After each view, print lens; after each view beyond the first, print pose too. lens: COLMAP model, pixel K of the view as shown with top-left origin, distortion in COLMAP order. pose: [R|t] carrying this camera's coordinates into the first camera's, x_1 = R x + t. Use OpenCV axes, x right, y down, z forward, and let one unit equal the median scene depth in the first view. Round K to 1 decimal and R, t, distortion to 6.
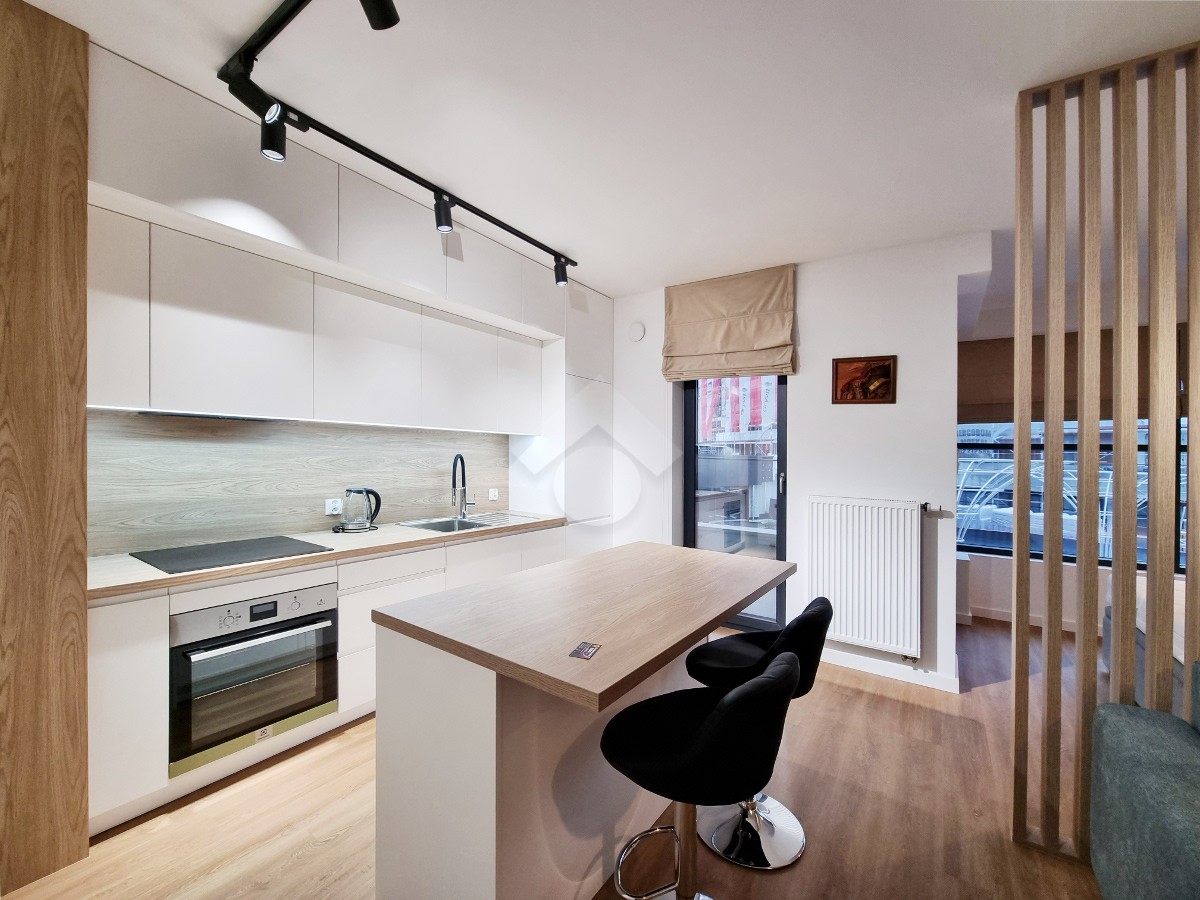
lens RADIAL K [[485.4, 0, 635.1], [0, 485.4, 462.4], [0, 0, 1]] dist [0.000419, -0.000644]
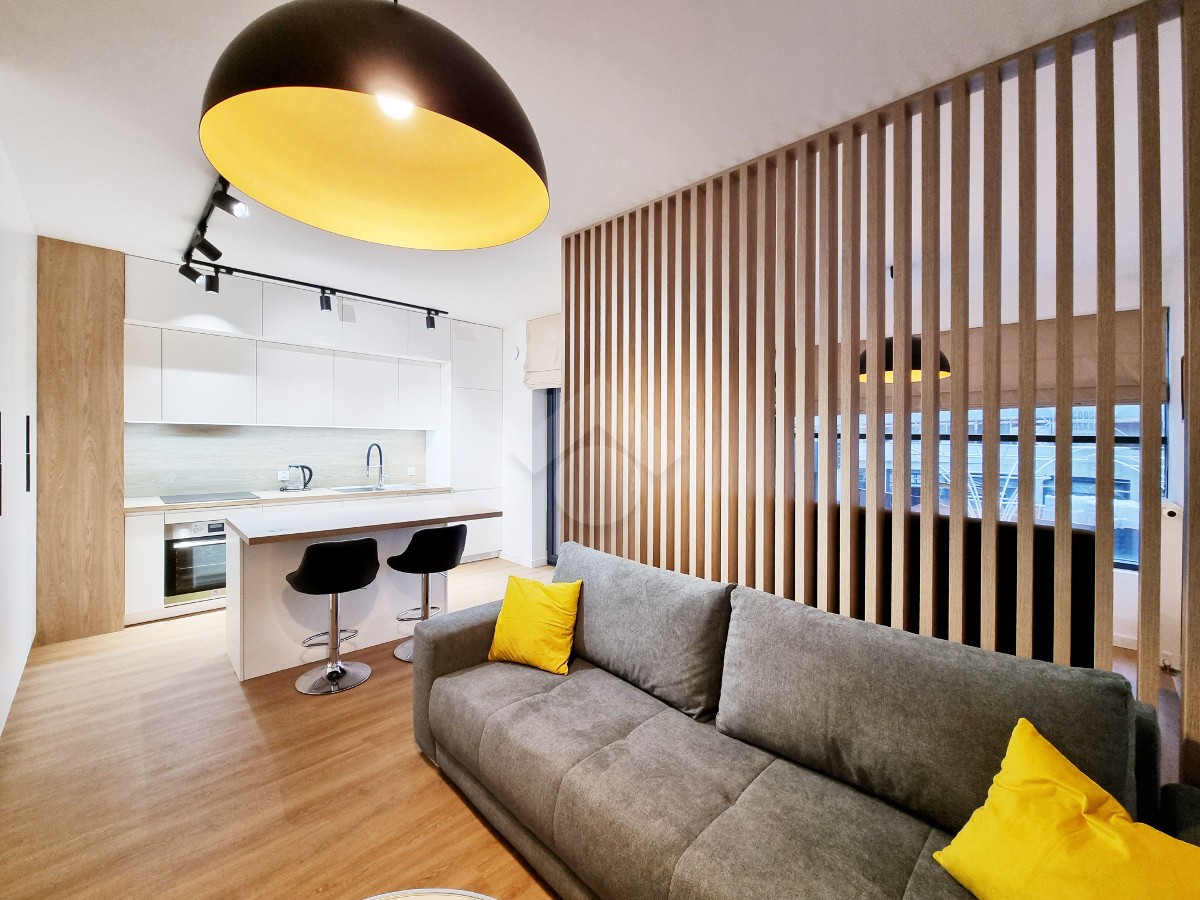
lens RADIAL K [[485.4, 0, 637.0], [0, 485.4, 448.7], [0, 0, 1]] dist [0.000419, -0.000644]
pose [[0.984697, 0.003048, -0.174248, 0.780519], [-0.002587, 0.999993, 0.002875, -0.007803], [0.174256, -0.002381, 0.984698, -0.382121]]
